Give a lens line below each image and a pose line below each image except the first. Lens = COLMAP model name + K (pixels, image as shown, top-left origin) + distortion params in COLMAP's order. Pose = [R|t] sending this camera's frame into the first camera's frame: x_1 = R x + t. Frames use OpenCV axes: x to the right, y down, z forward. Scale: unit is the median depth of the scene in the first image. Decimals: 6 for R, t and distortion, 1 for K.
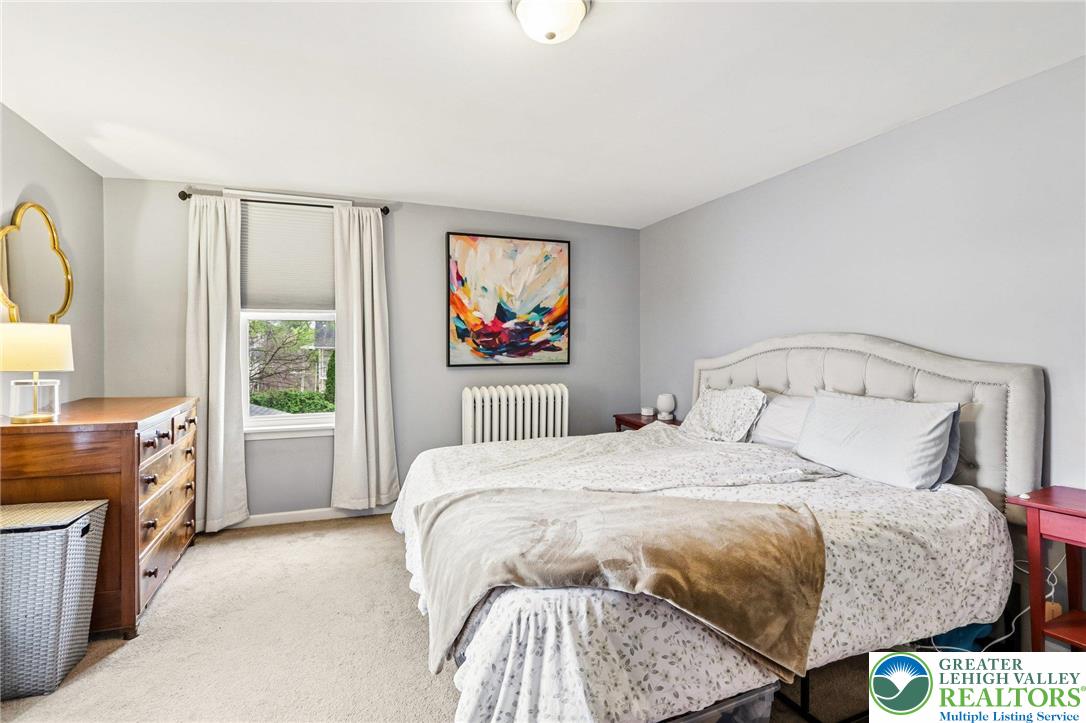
lens RADIAL K [[522.2, 0, 534.6], [0, 522.2, 354.2], [0, 0, 1]] dist [-0.019602, 0.004208]
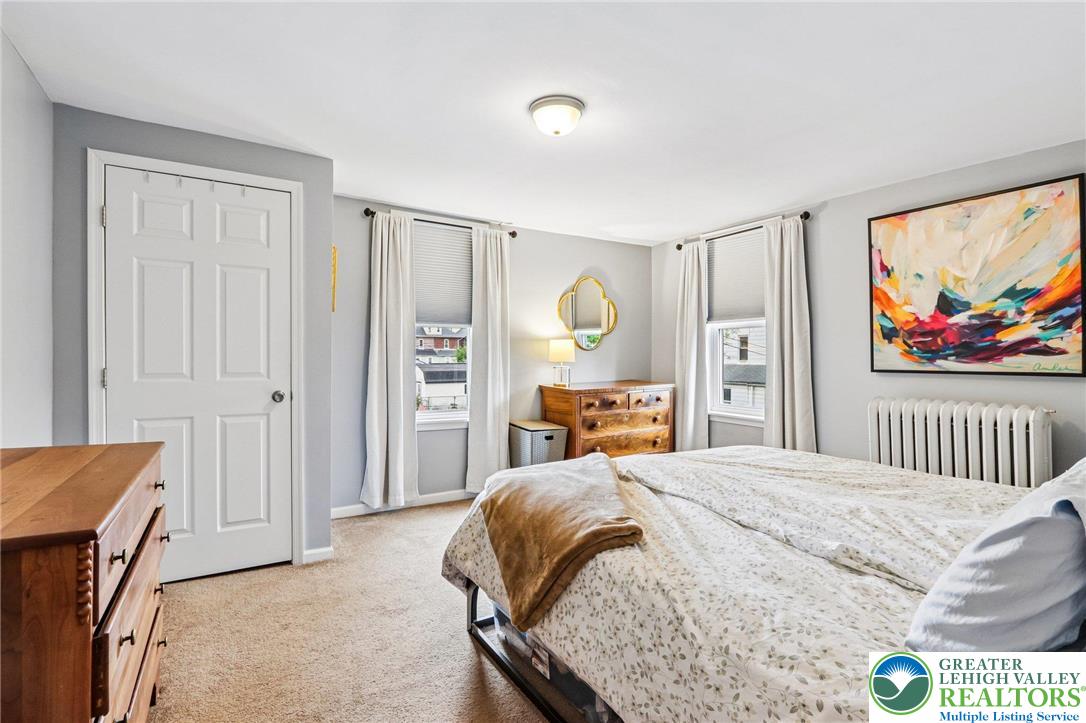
lens RADIAL K [[522.2, 0, 534.3], [0, 522.2, 359.2], [0, 0, 1]] dist [-0.019602, 0.004208]
pose [[0.151802, 0.014741, -0.988301, 0.595887], [-0.010021, 0.999860, 0.013374, -0.003108], [0.988360, 0.007874, 0.151929, 0.301115]]
